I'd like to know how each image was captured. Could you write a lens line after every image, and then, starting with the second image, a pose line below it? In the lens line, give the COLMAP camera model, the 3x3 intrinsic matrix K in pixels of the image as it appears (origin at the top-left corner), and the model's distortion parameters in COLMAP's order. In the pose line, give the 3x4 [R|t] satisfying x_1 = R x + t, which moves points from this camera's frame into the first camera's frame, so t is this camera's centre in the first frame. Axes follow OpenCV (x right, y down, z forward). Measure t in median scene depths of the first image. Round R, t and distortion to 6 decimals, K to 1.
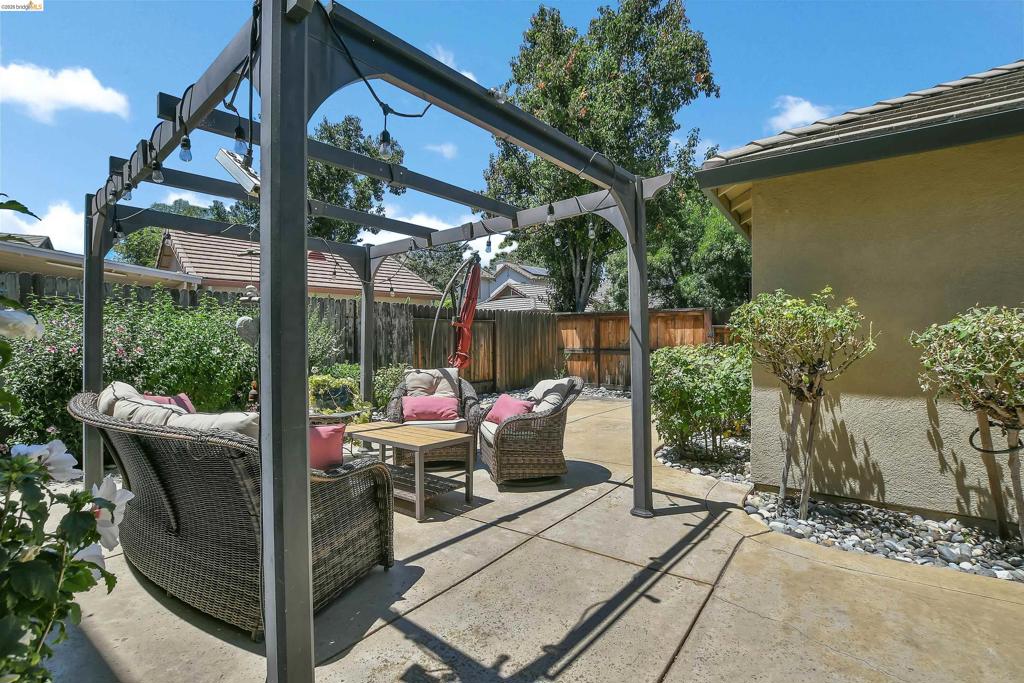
lens RADIAL K [[442.6, 0, 512.0], [0, 442.6, 341.5], [0, 0, 1]] dist [0.016829, 0.000125]
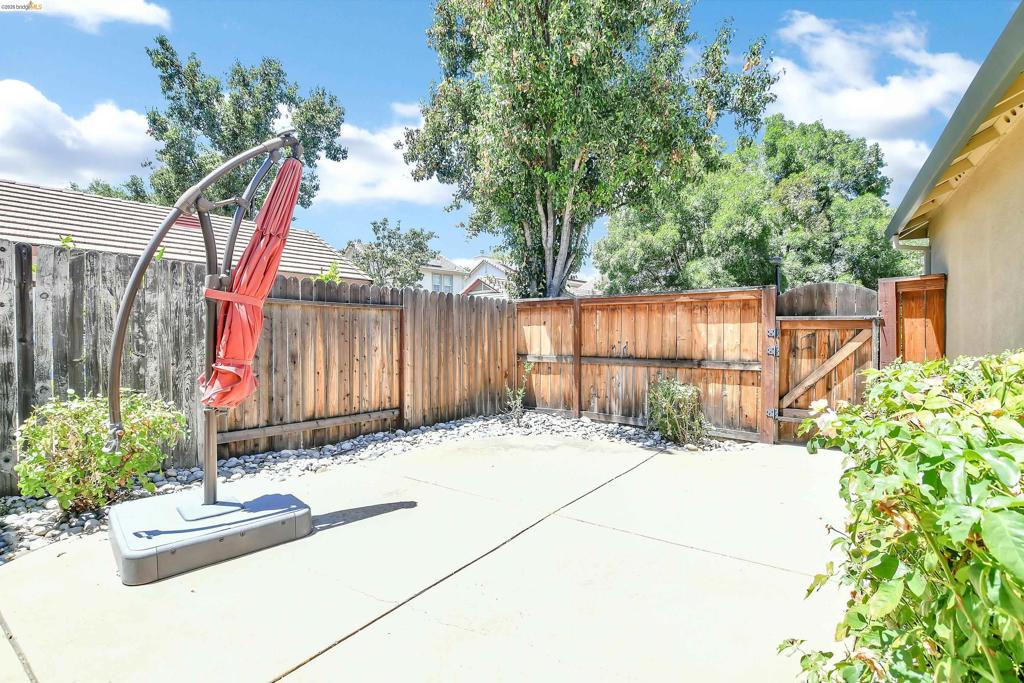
lens RADIAL K [[475.3, 0, 499.3], [0, 475.3, 345.2], [0, 0, 1]] dist [-0.028765, 0.000975]
pose [[0.999826, 0.009256, 0.016193, 0.064465], [-0.009277, 0.999956, 0.001204, 0.001957], [-0.016181, -0.001354, 0.999868, 0.298294]]
